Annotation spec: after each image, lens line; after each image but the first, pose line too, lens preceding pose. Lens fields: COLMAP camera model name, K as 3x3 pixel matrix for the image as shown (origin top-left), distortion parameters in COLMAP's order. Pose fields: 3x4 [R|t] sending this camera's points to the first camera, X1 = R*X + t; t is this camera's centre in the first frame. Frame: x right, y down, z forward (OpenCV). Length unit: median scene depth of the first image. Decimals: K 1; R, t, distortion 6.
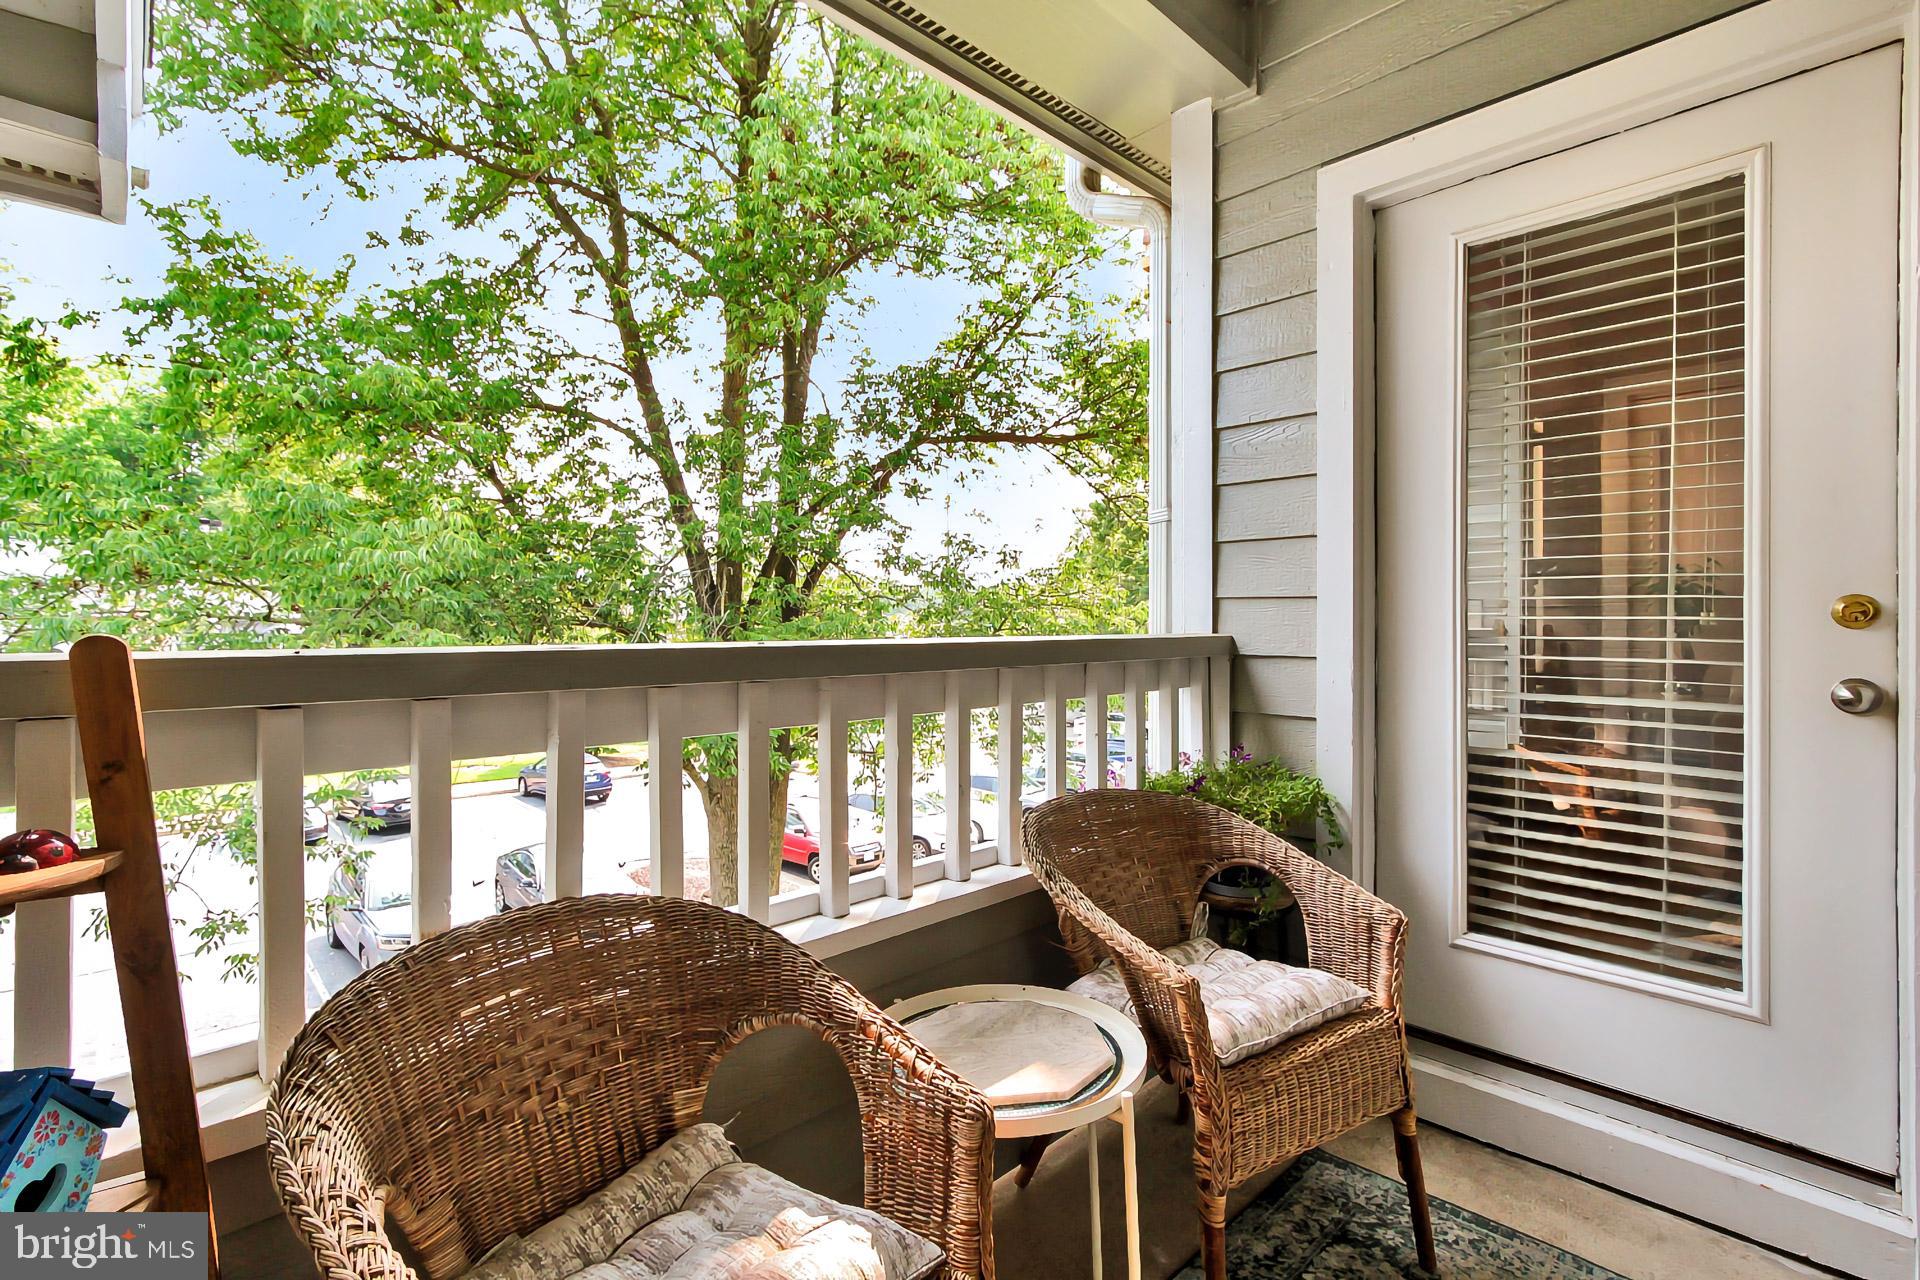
lens RADIAL K [[893.9, 0, 955.9], [0, 893.9, 611.3], [0, 0, 1]] dist [-0.000693, 0.001157]
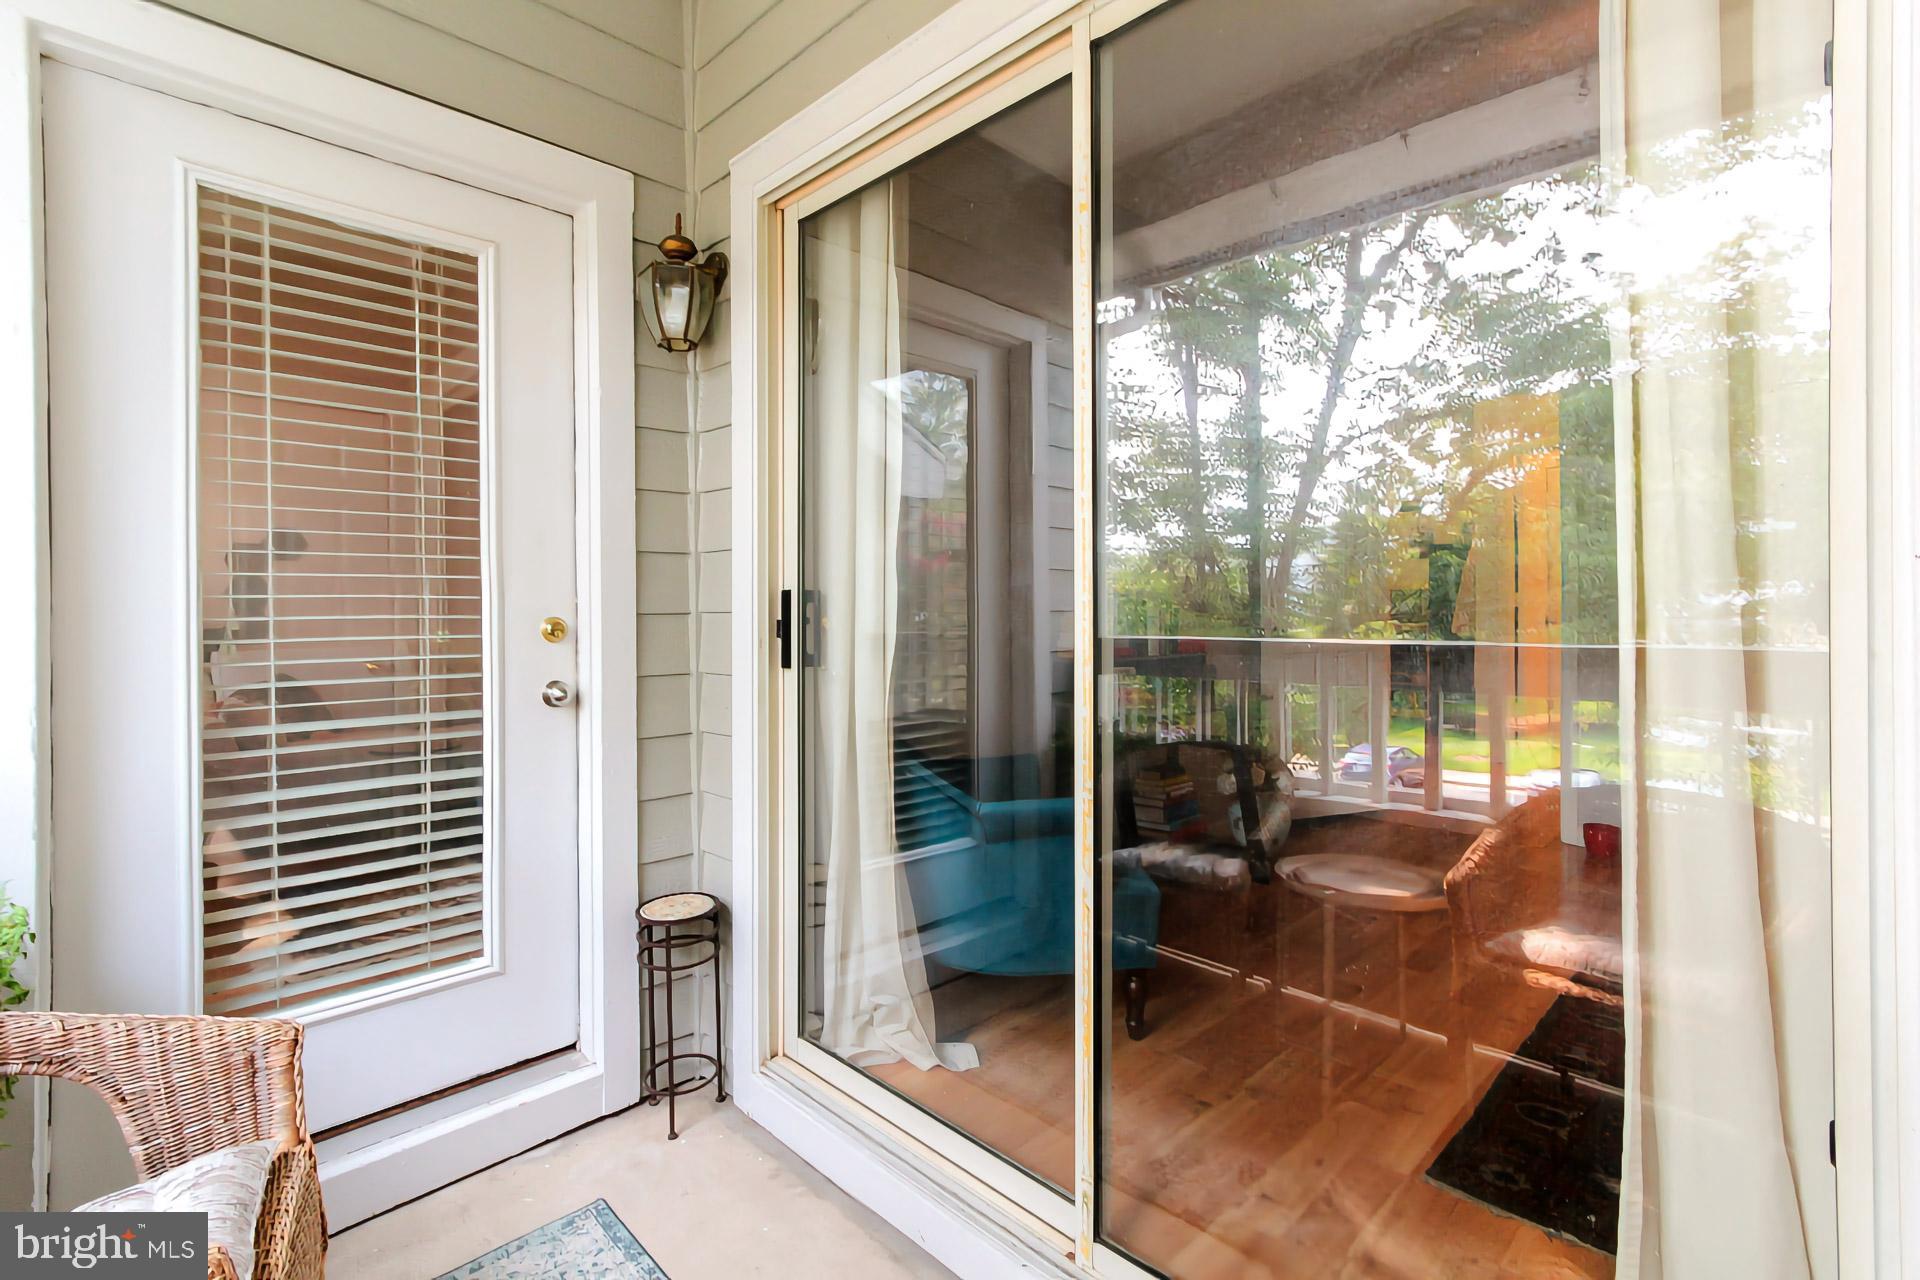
lens RADIAL K [[882.0, 0, 961.2], [0, 882.0, 605.1], [0, 0, 1]] dist [0.001524, 0.001539]
pose [[-0.017977, 0.003824, 0.999831, -0.290497], [-0.000877, 0.999992, -0.003840, -0.029775], [-0.999838, -0.000945, -0.017973, 0.396204]]
